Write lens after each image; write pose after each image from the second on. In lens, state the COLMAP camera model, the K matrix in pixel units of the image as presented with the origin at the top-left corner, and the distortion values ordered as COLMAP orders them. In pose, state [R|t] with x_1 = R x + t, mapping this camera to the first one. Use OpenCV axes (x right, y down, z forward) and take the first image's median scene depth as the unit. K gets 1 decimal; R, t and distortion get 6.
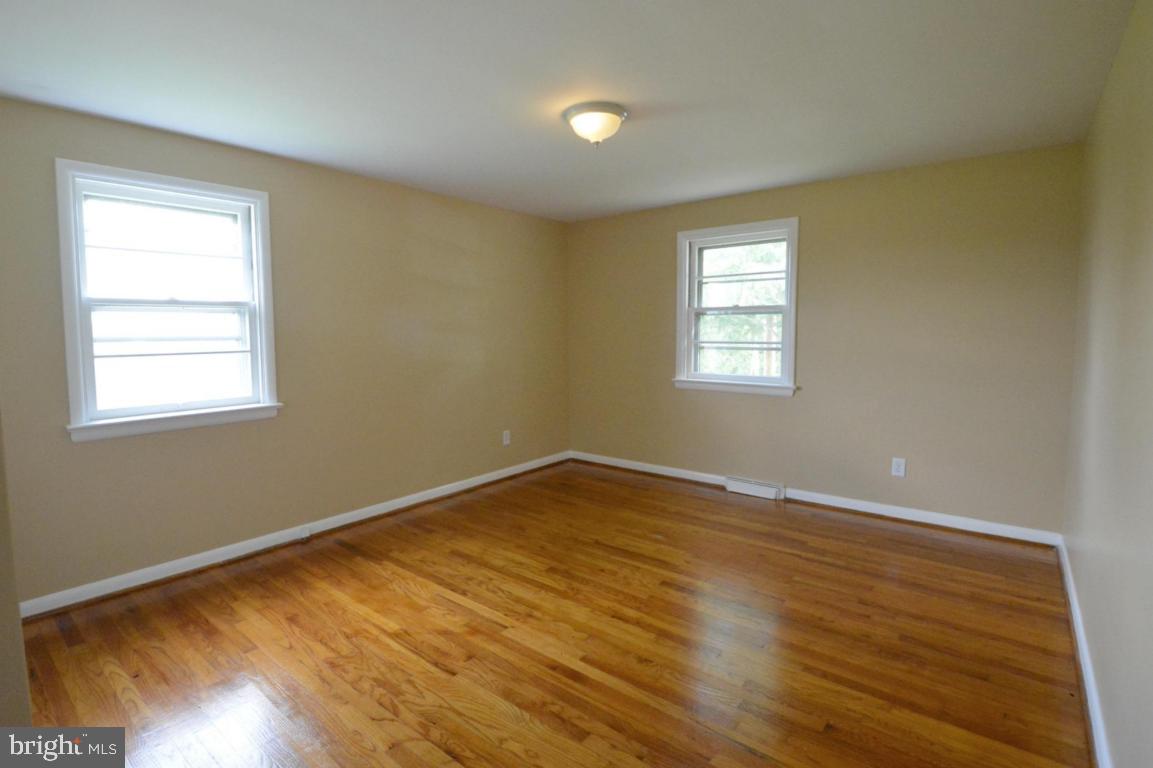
lens RADIAL K [[520.1, 0, 576.5], [0, 520.1, 384.0], [0, 0, 1]] dist [0.023358, -0.030895]
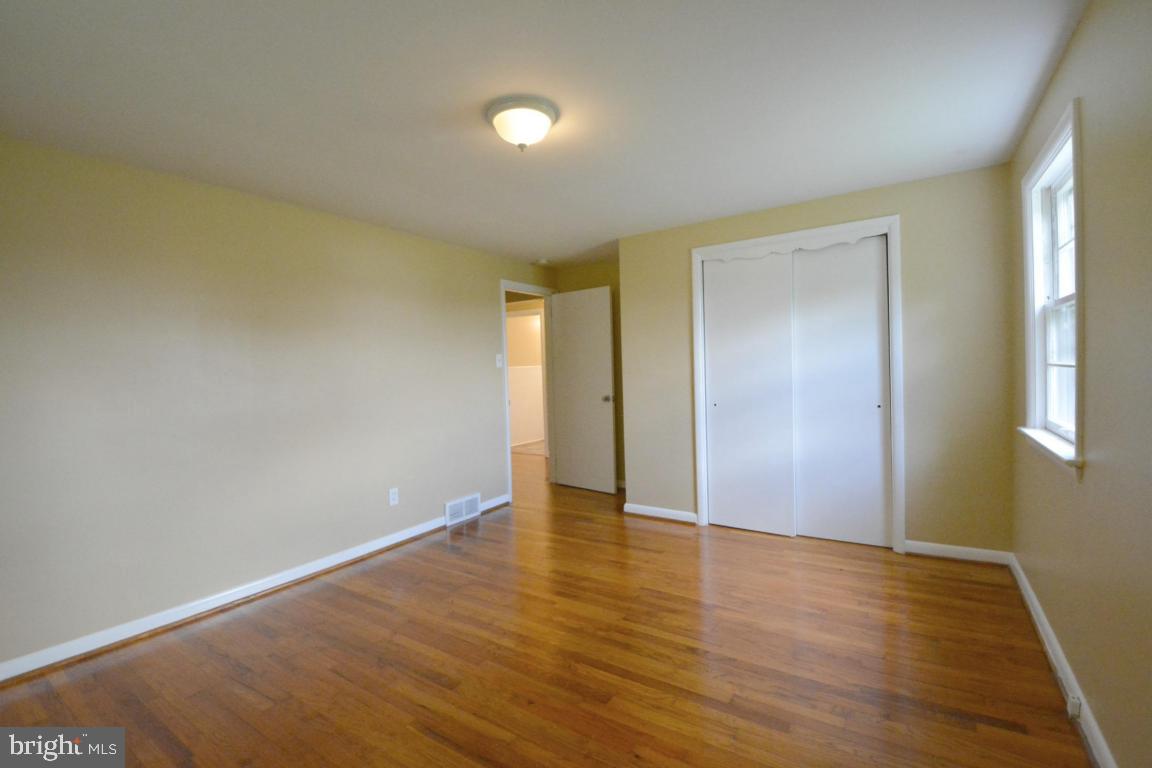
lens RADIAL K [[519.6, 0, 576.0], [0, 519.6, 384.0], [0, 0, 1]] dist [0.023358, -0.030895]
pose [[-0.997100, 0.037981, -0.065953, 0.021615], [0.029652, 0.991968, 0.122965, -0.165295], [0.070093, 0.120653, -0.990217, 1.898266]]
